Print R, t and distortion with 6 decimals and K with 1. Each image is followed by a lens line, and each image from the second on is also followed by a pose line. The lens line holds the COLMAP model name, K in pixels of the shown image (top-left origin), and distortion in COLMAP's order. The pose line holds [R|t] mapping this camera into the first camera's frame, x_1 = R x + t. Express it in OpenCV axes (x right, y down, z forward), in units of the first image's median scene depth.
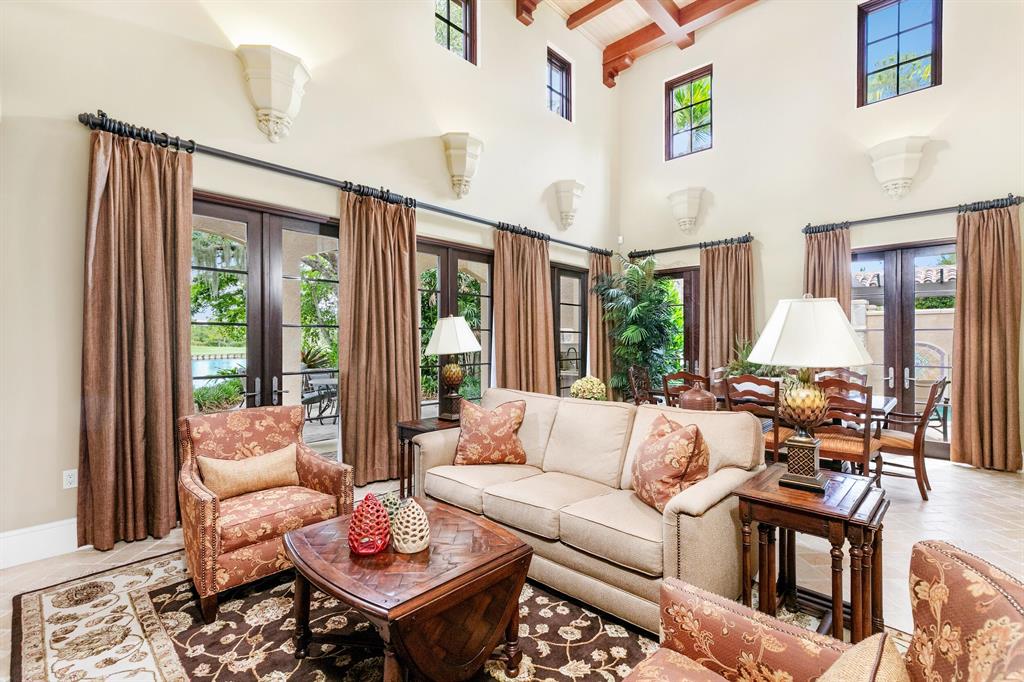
lens RADIAL K [[463.0, 0, 509.8], [0, 463.0, 341.5], [0, 0, 1]] dist [0.004775, 0.000370]
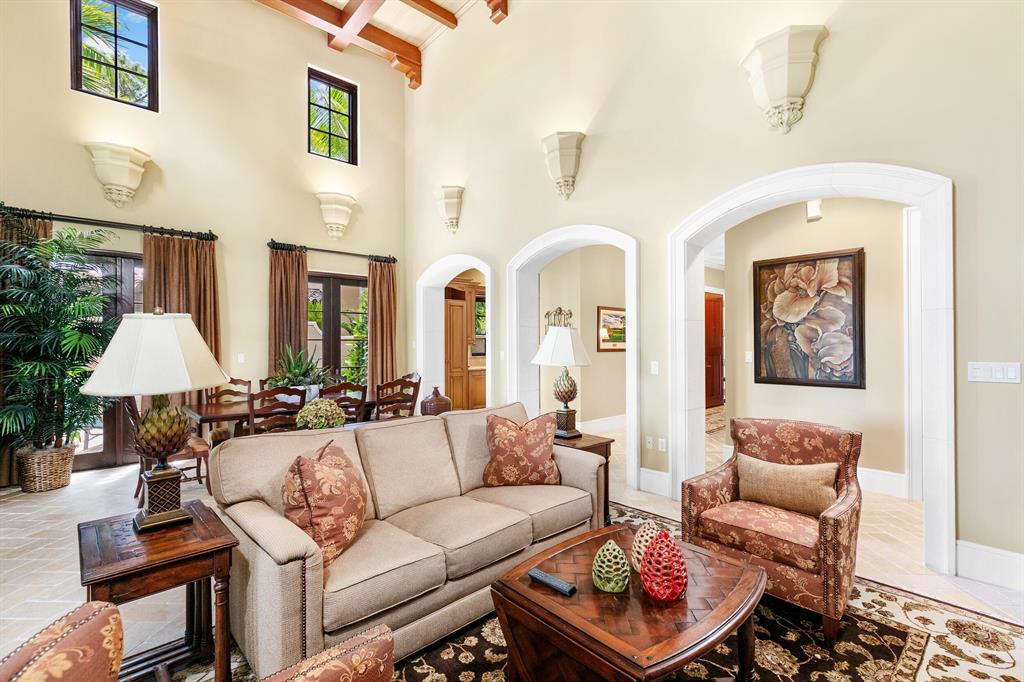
lens RADIAL K [[463.0, 0, 512.4], [0, 463.0, 337.7], [0, 0, 1]] dist [0.004775, 0.000370]
pose [[0.076303, 0.015220, 0.996969, -0.376595], [0.006312, 0.999856, -0.015747, -0.008635], [-0.997065, 0.007495, 0.076196, 0.382165]]
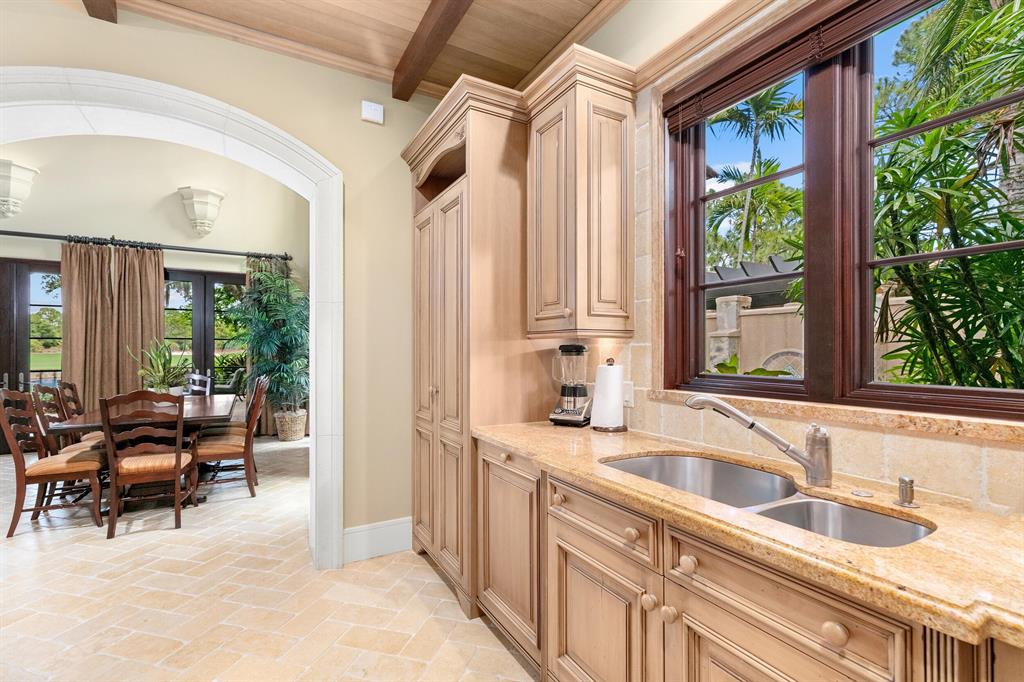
lens RADIAL K [[463.0, 0, 504.8], [0, 463.0, 344.8], [0, 0, 1]] dist [0.004775, 0.000370]
pose [[0.950340, -0.008591, -0.311096, 1.215973], [0.002056, 0.999770, -0.021329, 0.015374], [0.311208, 0.019630, 0.950139, 0.300063]]
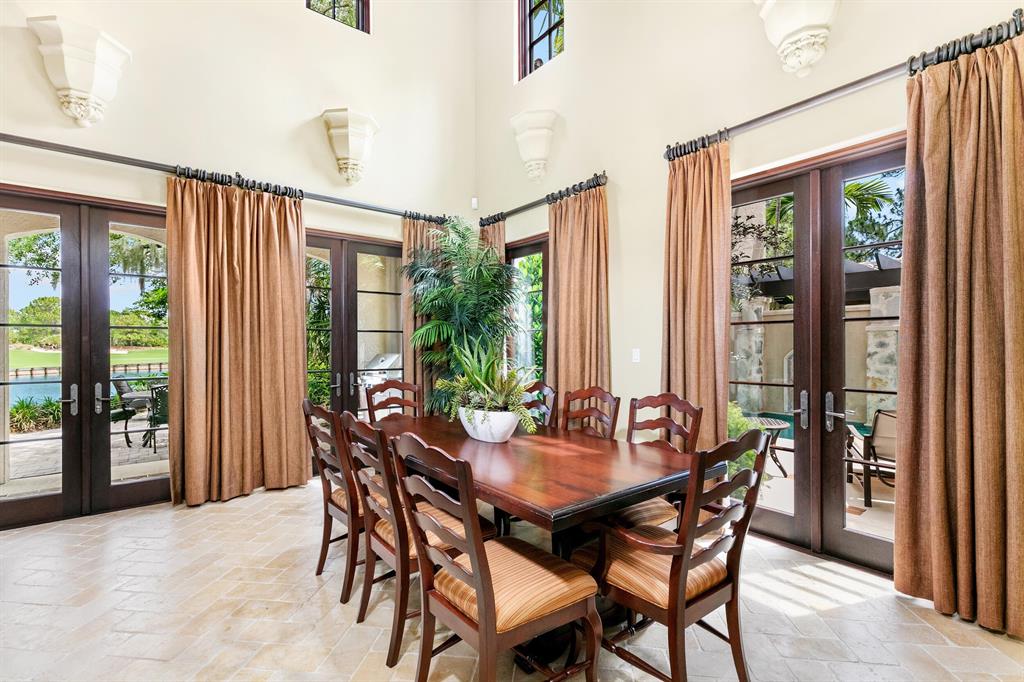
lens RADIAL K [[463.0, 0, 512.0], [0, 463.0, 346.3], [0, 0, 1]] dist [0.004775, 0.000370]
pose [[0.988534, -0.001686, -0.150987, 0.543115], [0.001570, 0.999998, -0.000891, 0.004201], [0.150989, 0.000644, 0.988535, 0.398033]]
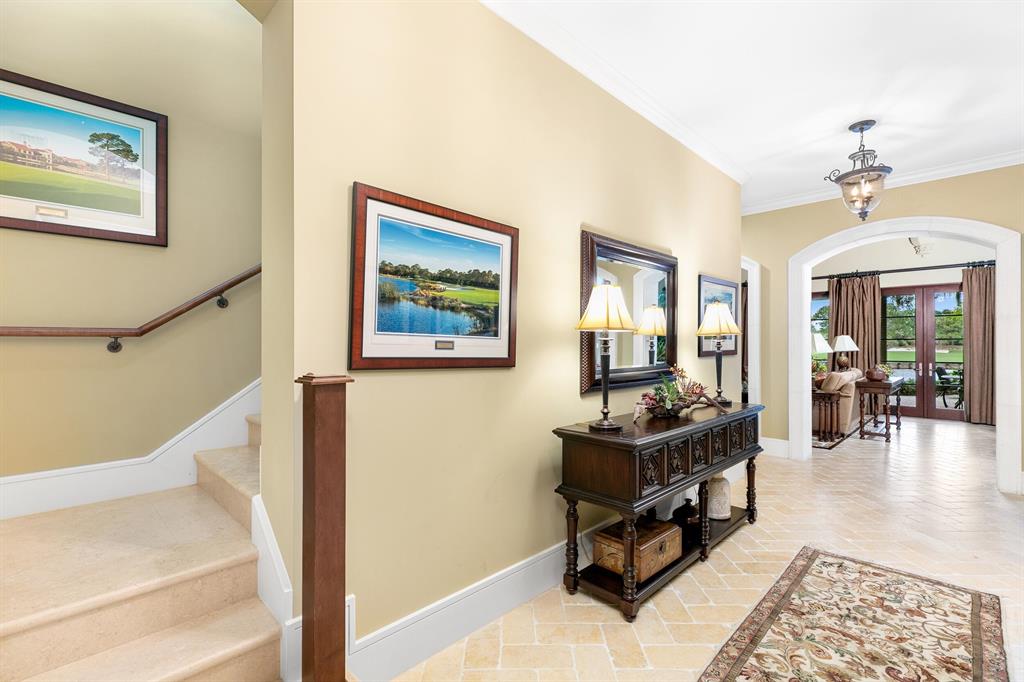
lens RADIAL K [[463.0, 0, 512.3], [0, 463.0, 341.4], [0, 0, 1]] dist [0.004775, 0.000370]
pose [[-0.025124, -0.004668, -0.999673, 1.392788], [-0.006676, 0.999968, -0.004501, -0.001253], [0.999662, 0.006561, -0.025155, -0.345548]]
